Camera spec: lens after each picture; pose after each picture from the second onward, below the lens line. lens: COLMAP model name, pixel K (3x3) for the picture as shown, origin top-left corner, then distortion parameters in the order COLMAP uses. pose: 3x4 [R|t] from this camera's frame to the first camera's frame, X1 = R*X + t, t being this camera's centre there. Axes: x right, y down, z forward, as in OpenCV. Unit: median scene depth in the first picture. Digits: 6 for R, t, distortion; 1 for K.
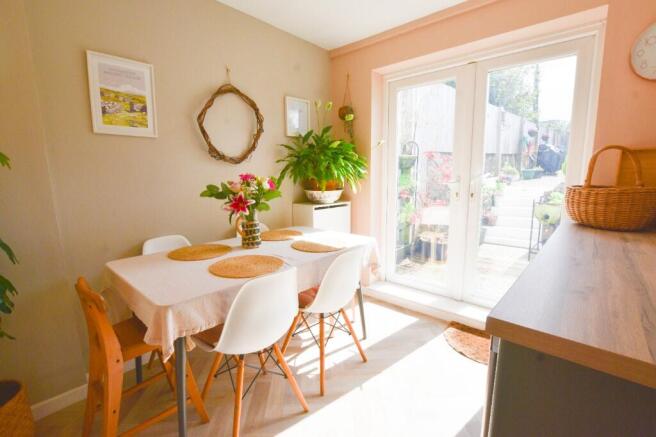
lens RADIAL K [[291.2, 0, 324.5], [0, 291.2, 221.1], [0, 0, 1]] dist [-0.016327, 0.001463]
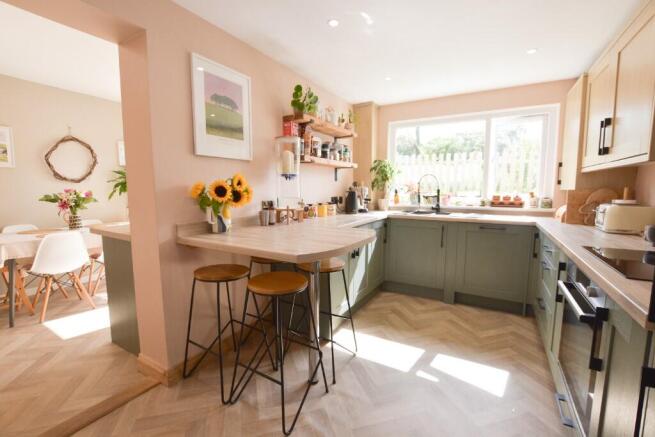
lens RADIAL K [[290.7, 0, 328.0], [0, 290.7, 218.3], [0, 0, 1]] dist [-0.016327, 0.001463]
pose [[0.980546, -0.015591, 0.195670, 0.912744], [0.028678, 0.997523, -0.064229, 0.174621], [-0.194184, 0.068591, 0.978564, -1.004436]]
